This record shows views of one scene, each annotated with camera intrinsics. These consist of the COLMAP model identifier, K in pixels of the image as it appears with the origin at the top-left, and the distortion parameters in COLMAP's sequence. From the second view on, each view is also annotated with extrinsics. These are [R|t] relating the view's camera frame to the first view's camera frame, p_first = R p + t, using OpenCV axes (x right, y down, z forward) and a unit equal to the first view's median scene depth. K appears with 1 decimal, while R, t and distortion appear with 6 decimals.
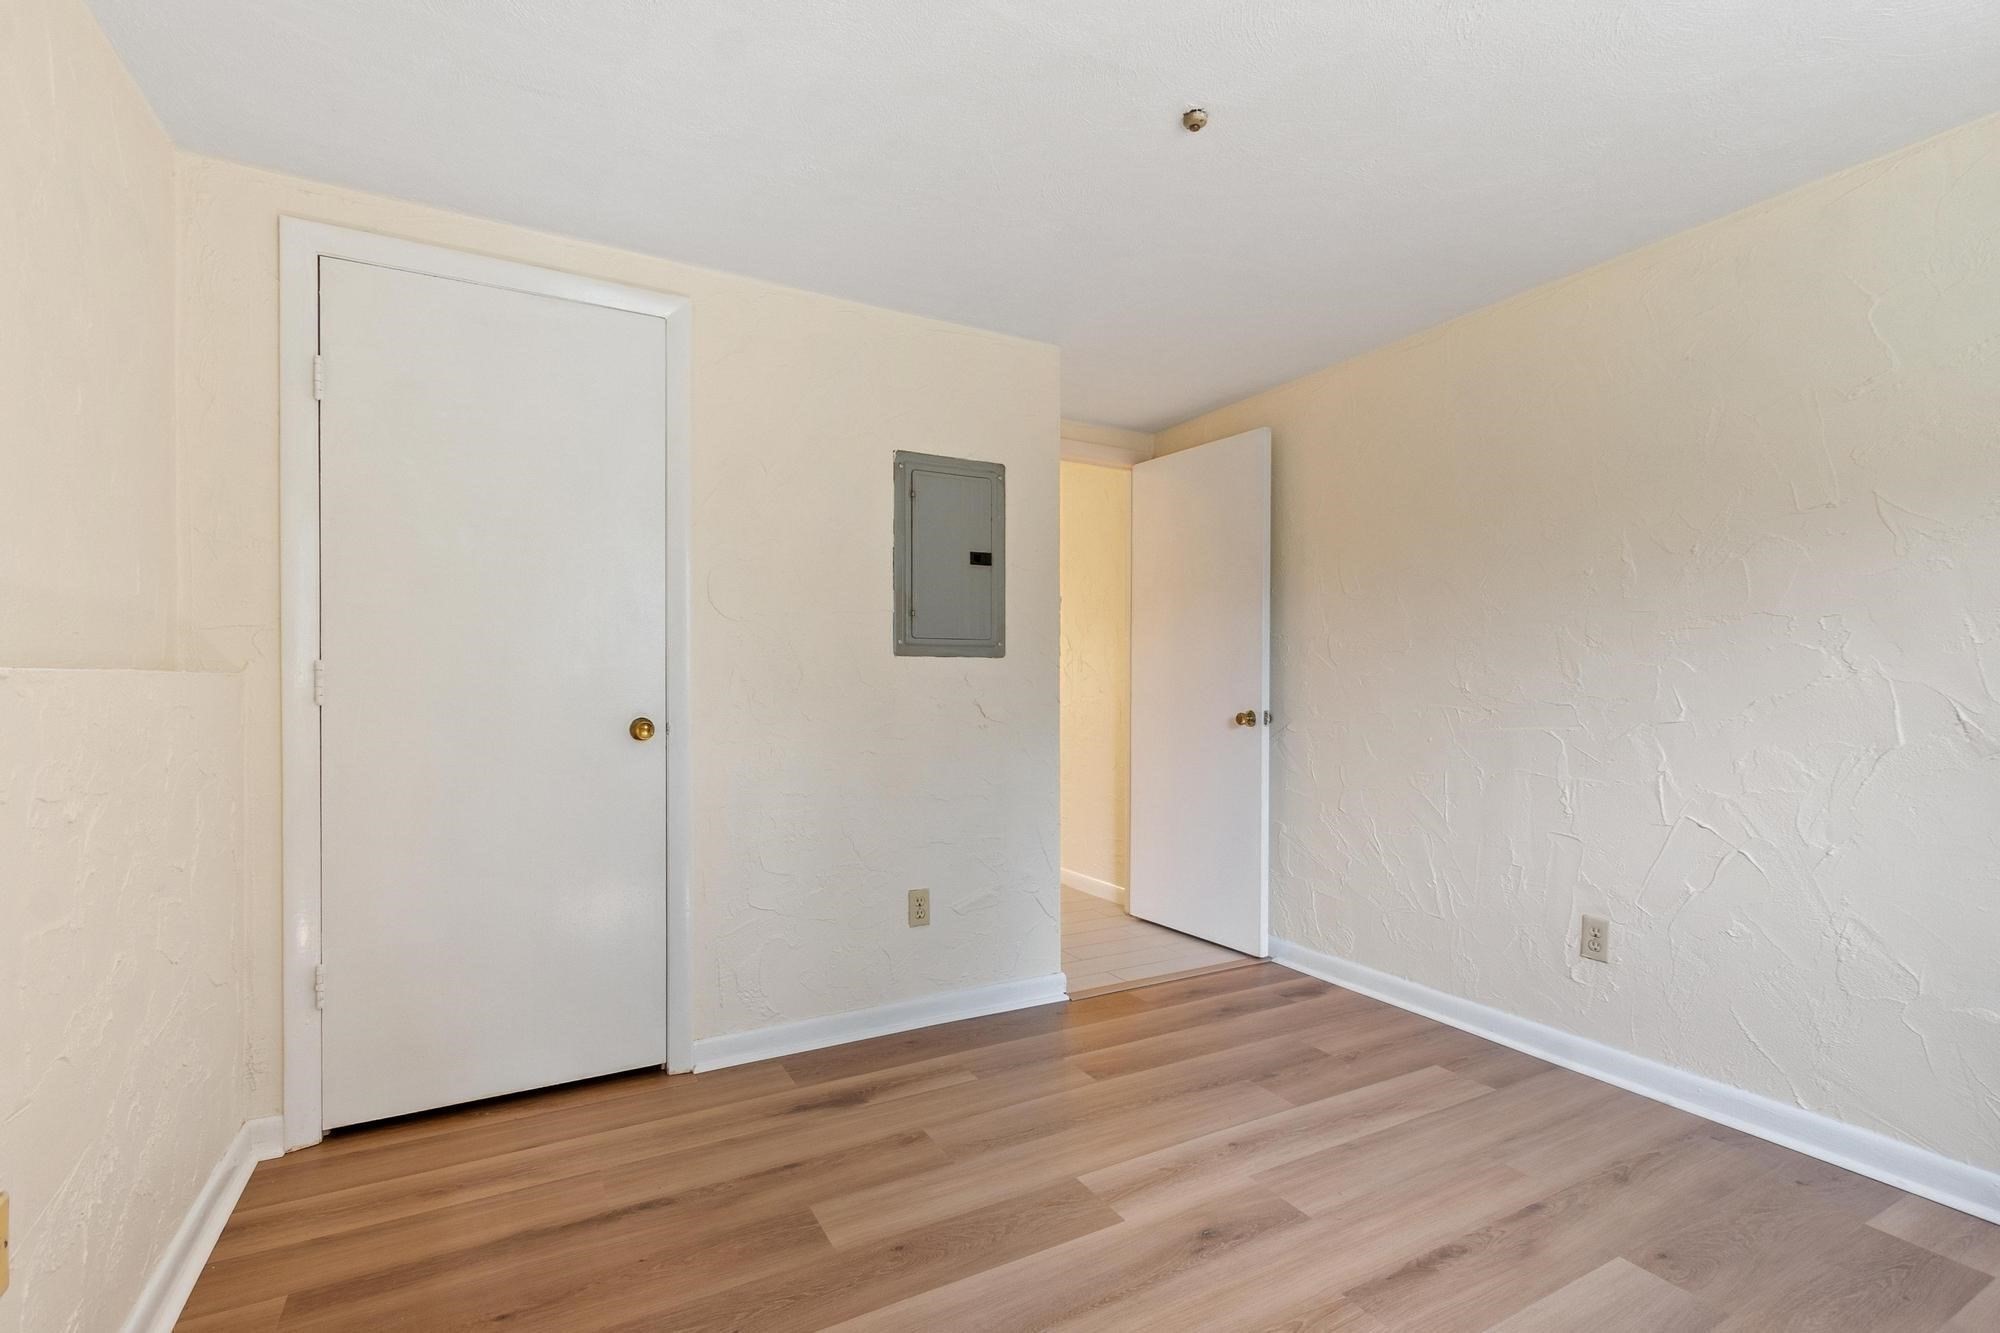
lens RADIAL K [[908.2, 0, 1002.5], [0, 908.2, 671.6], [0, 0, 1]] dist [-0.000714, -0.000670]
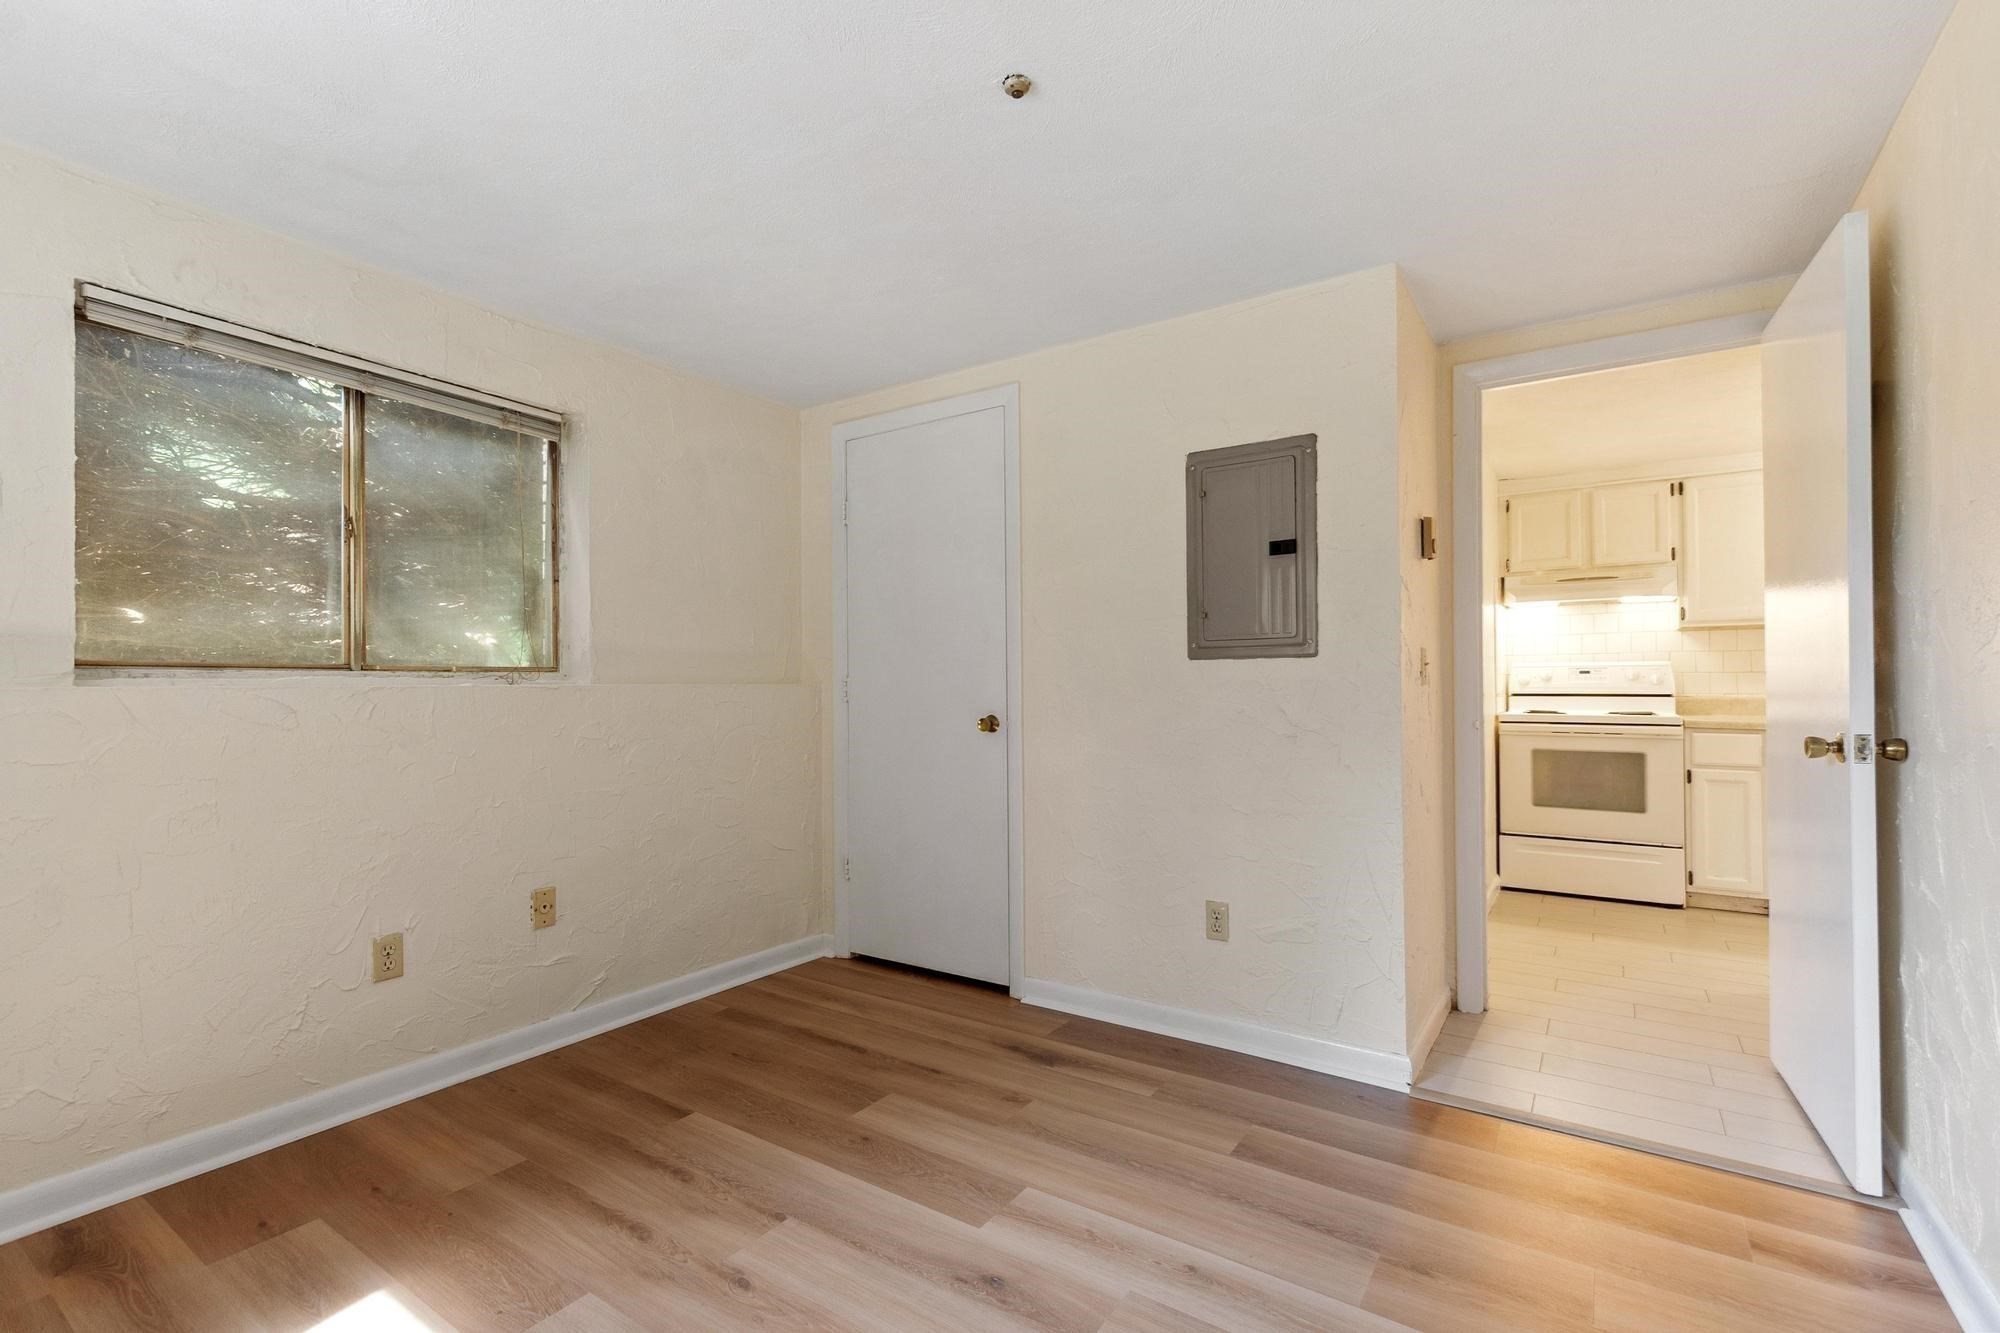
lens RADIAL K [[896.4, 0, 1000.0], [0, 896.4, 666.5], [0, 0, 1]] dist [-0.002096, -0.000227]
pose [[0.444764, -0.024990, -0.895299, 0.832998], [0.014768, 0.999679, -0.020567, 0.008648], [0.895526, -0.004074, 0.444990, 0.471259]]
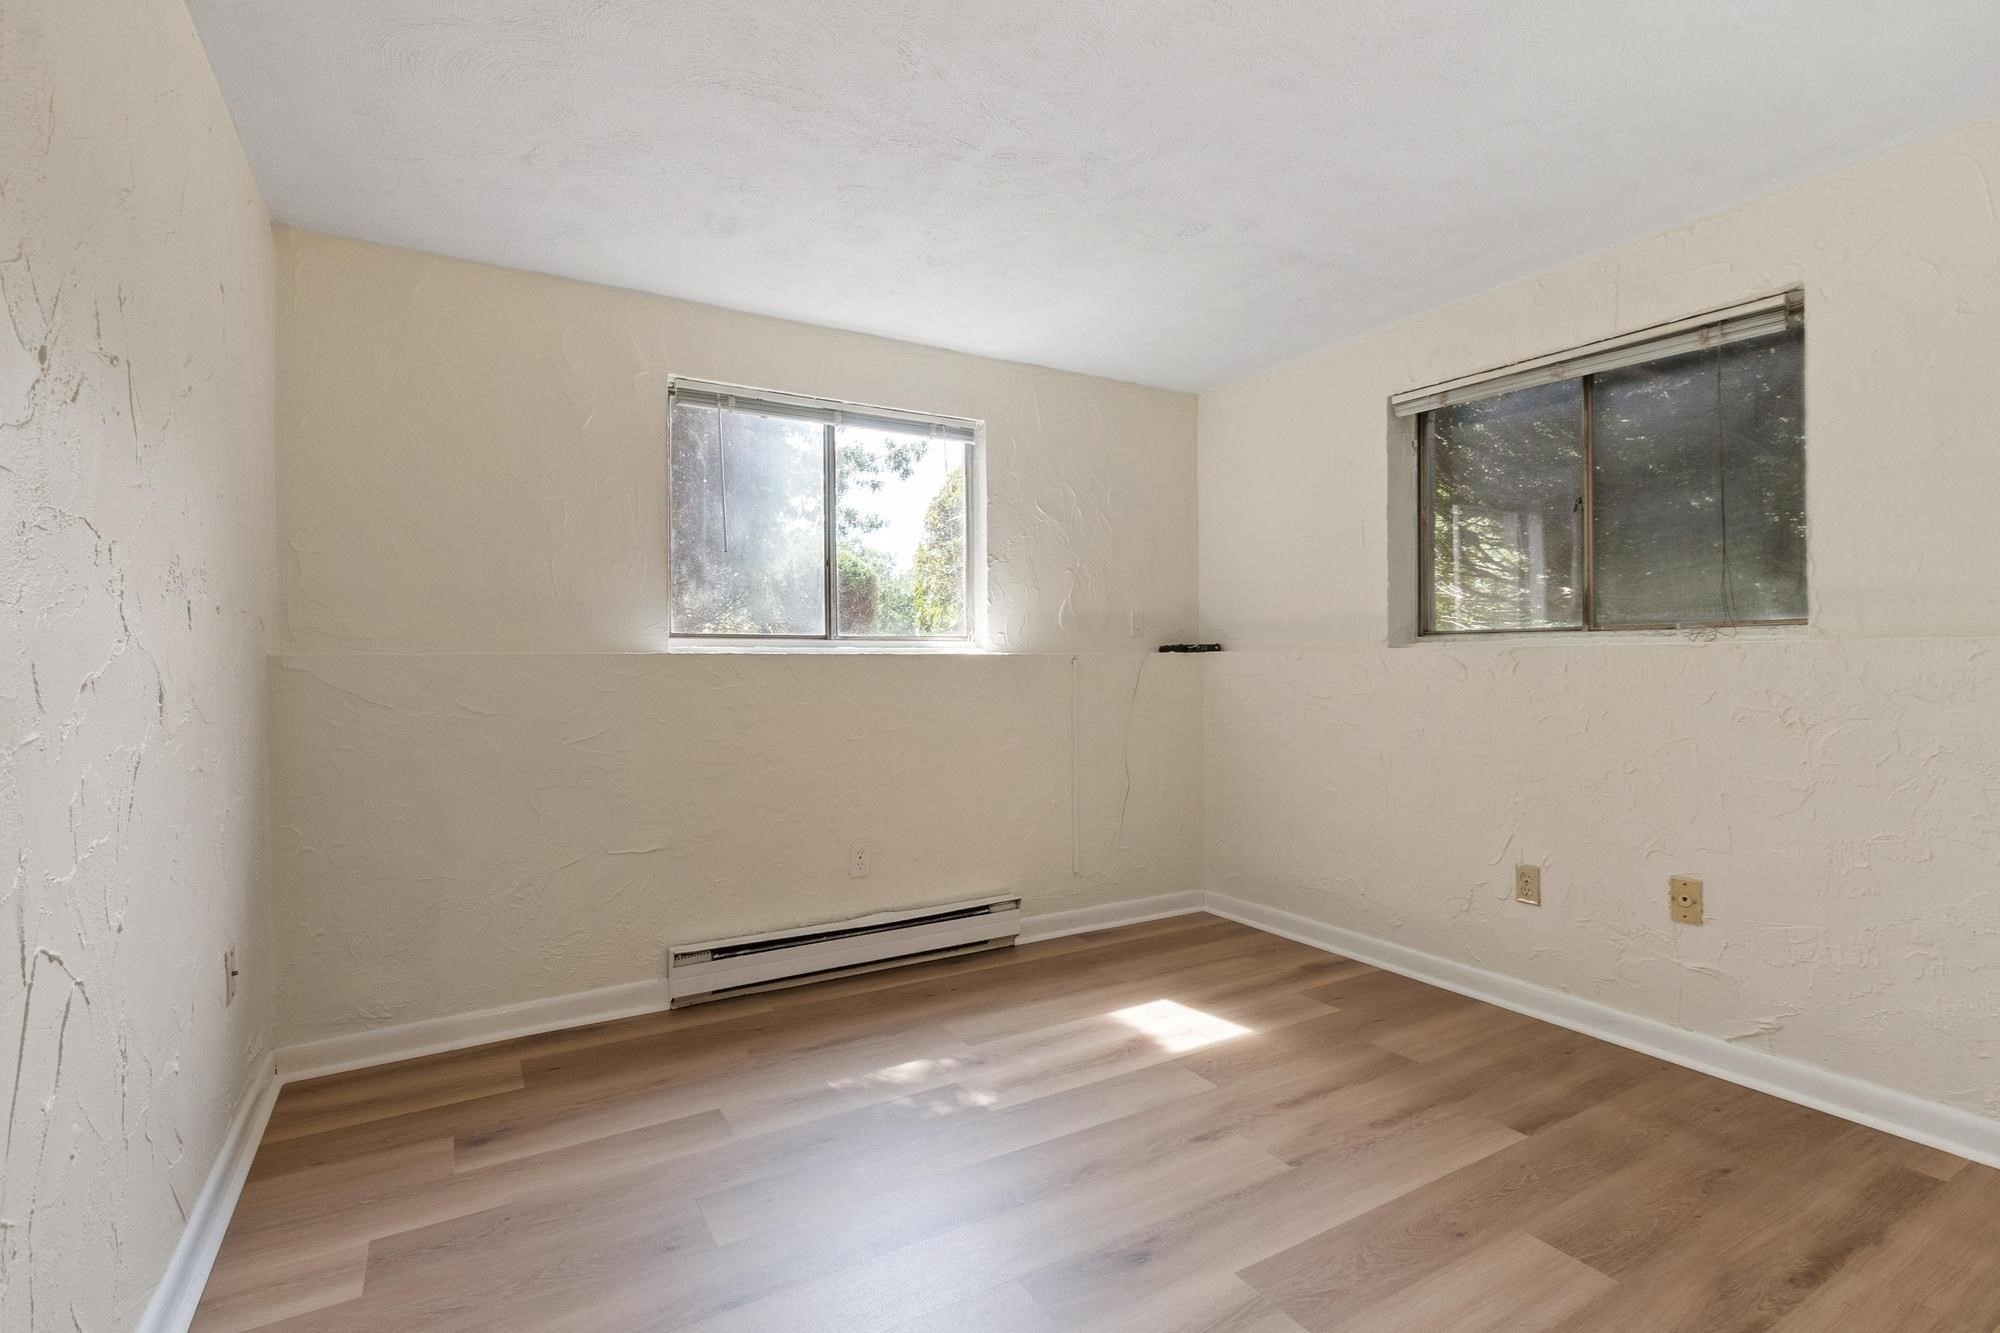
lens RADIAL K [[921.8, 0, 1004.7], [0, 921.8, 665.0], [0, 0, 1]] dist [-0.001061, -0.000568]
pose [[-0.999788, 0.004079, -0.020200, 0.294406], [0.004146, 0.999986, -0.003305, 0.025051], [0.020186, -0.003388, -0.999790, 1.498649]]
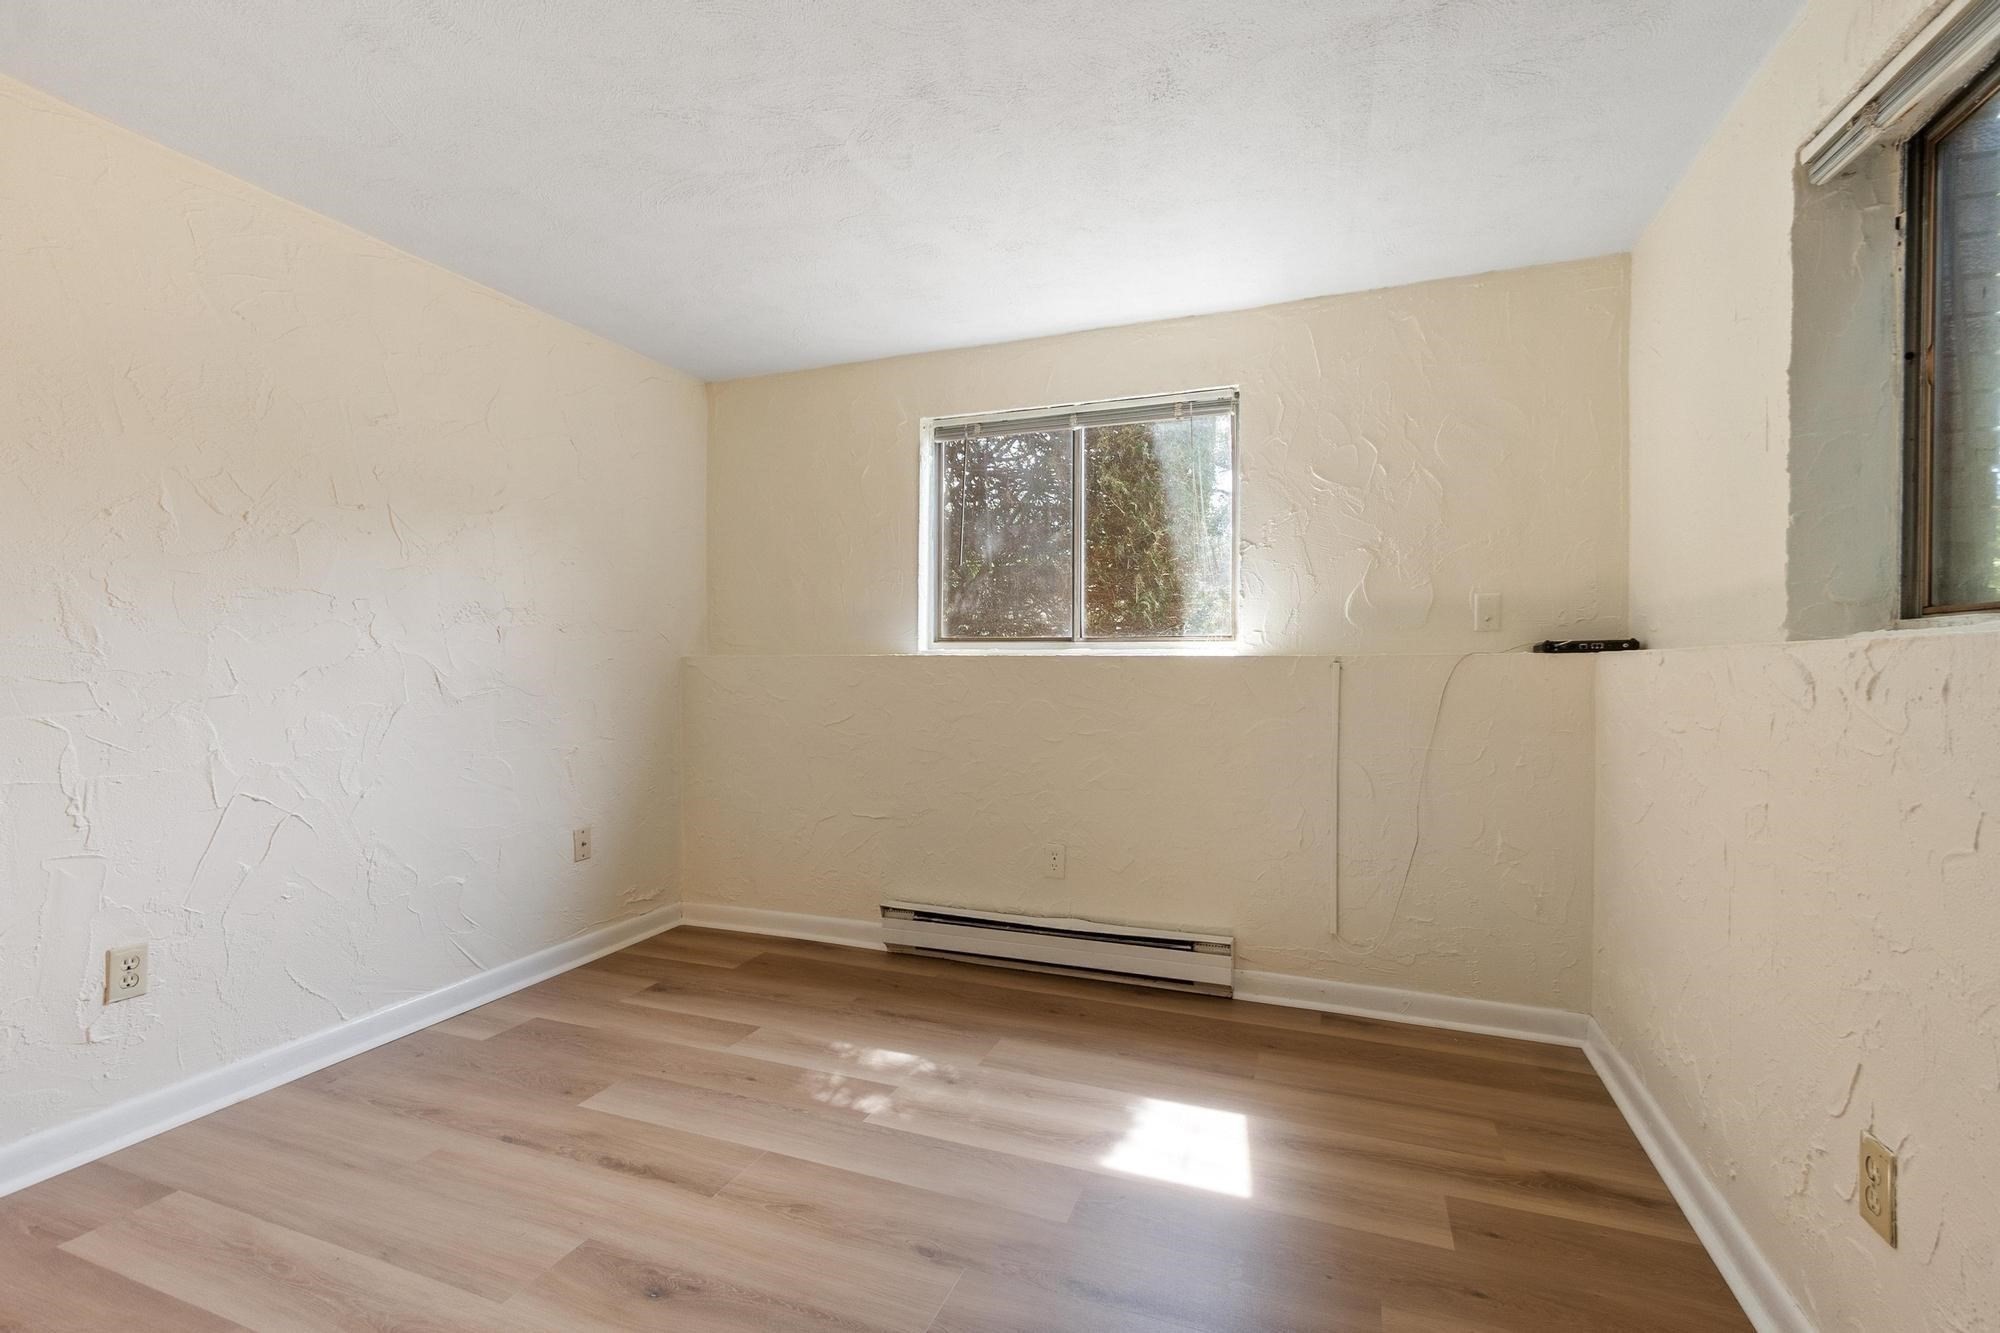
lens RADIAL K [[865.1, 0, 1008.5], [0, 865.1, 670.6], [0, 0, 1]] dist [0.001704, -0.000076]
pose [[-0.639551, -0.008200, 0.768705, -0.477692], [-0.007972, 0.999960, 0.004034, 0.020808], [-0.768708, -0.003548, -0.639590, 0.994327]]
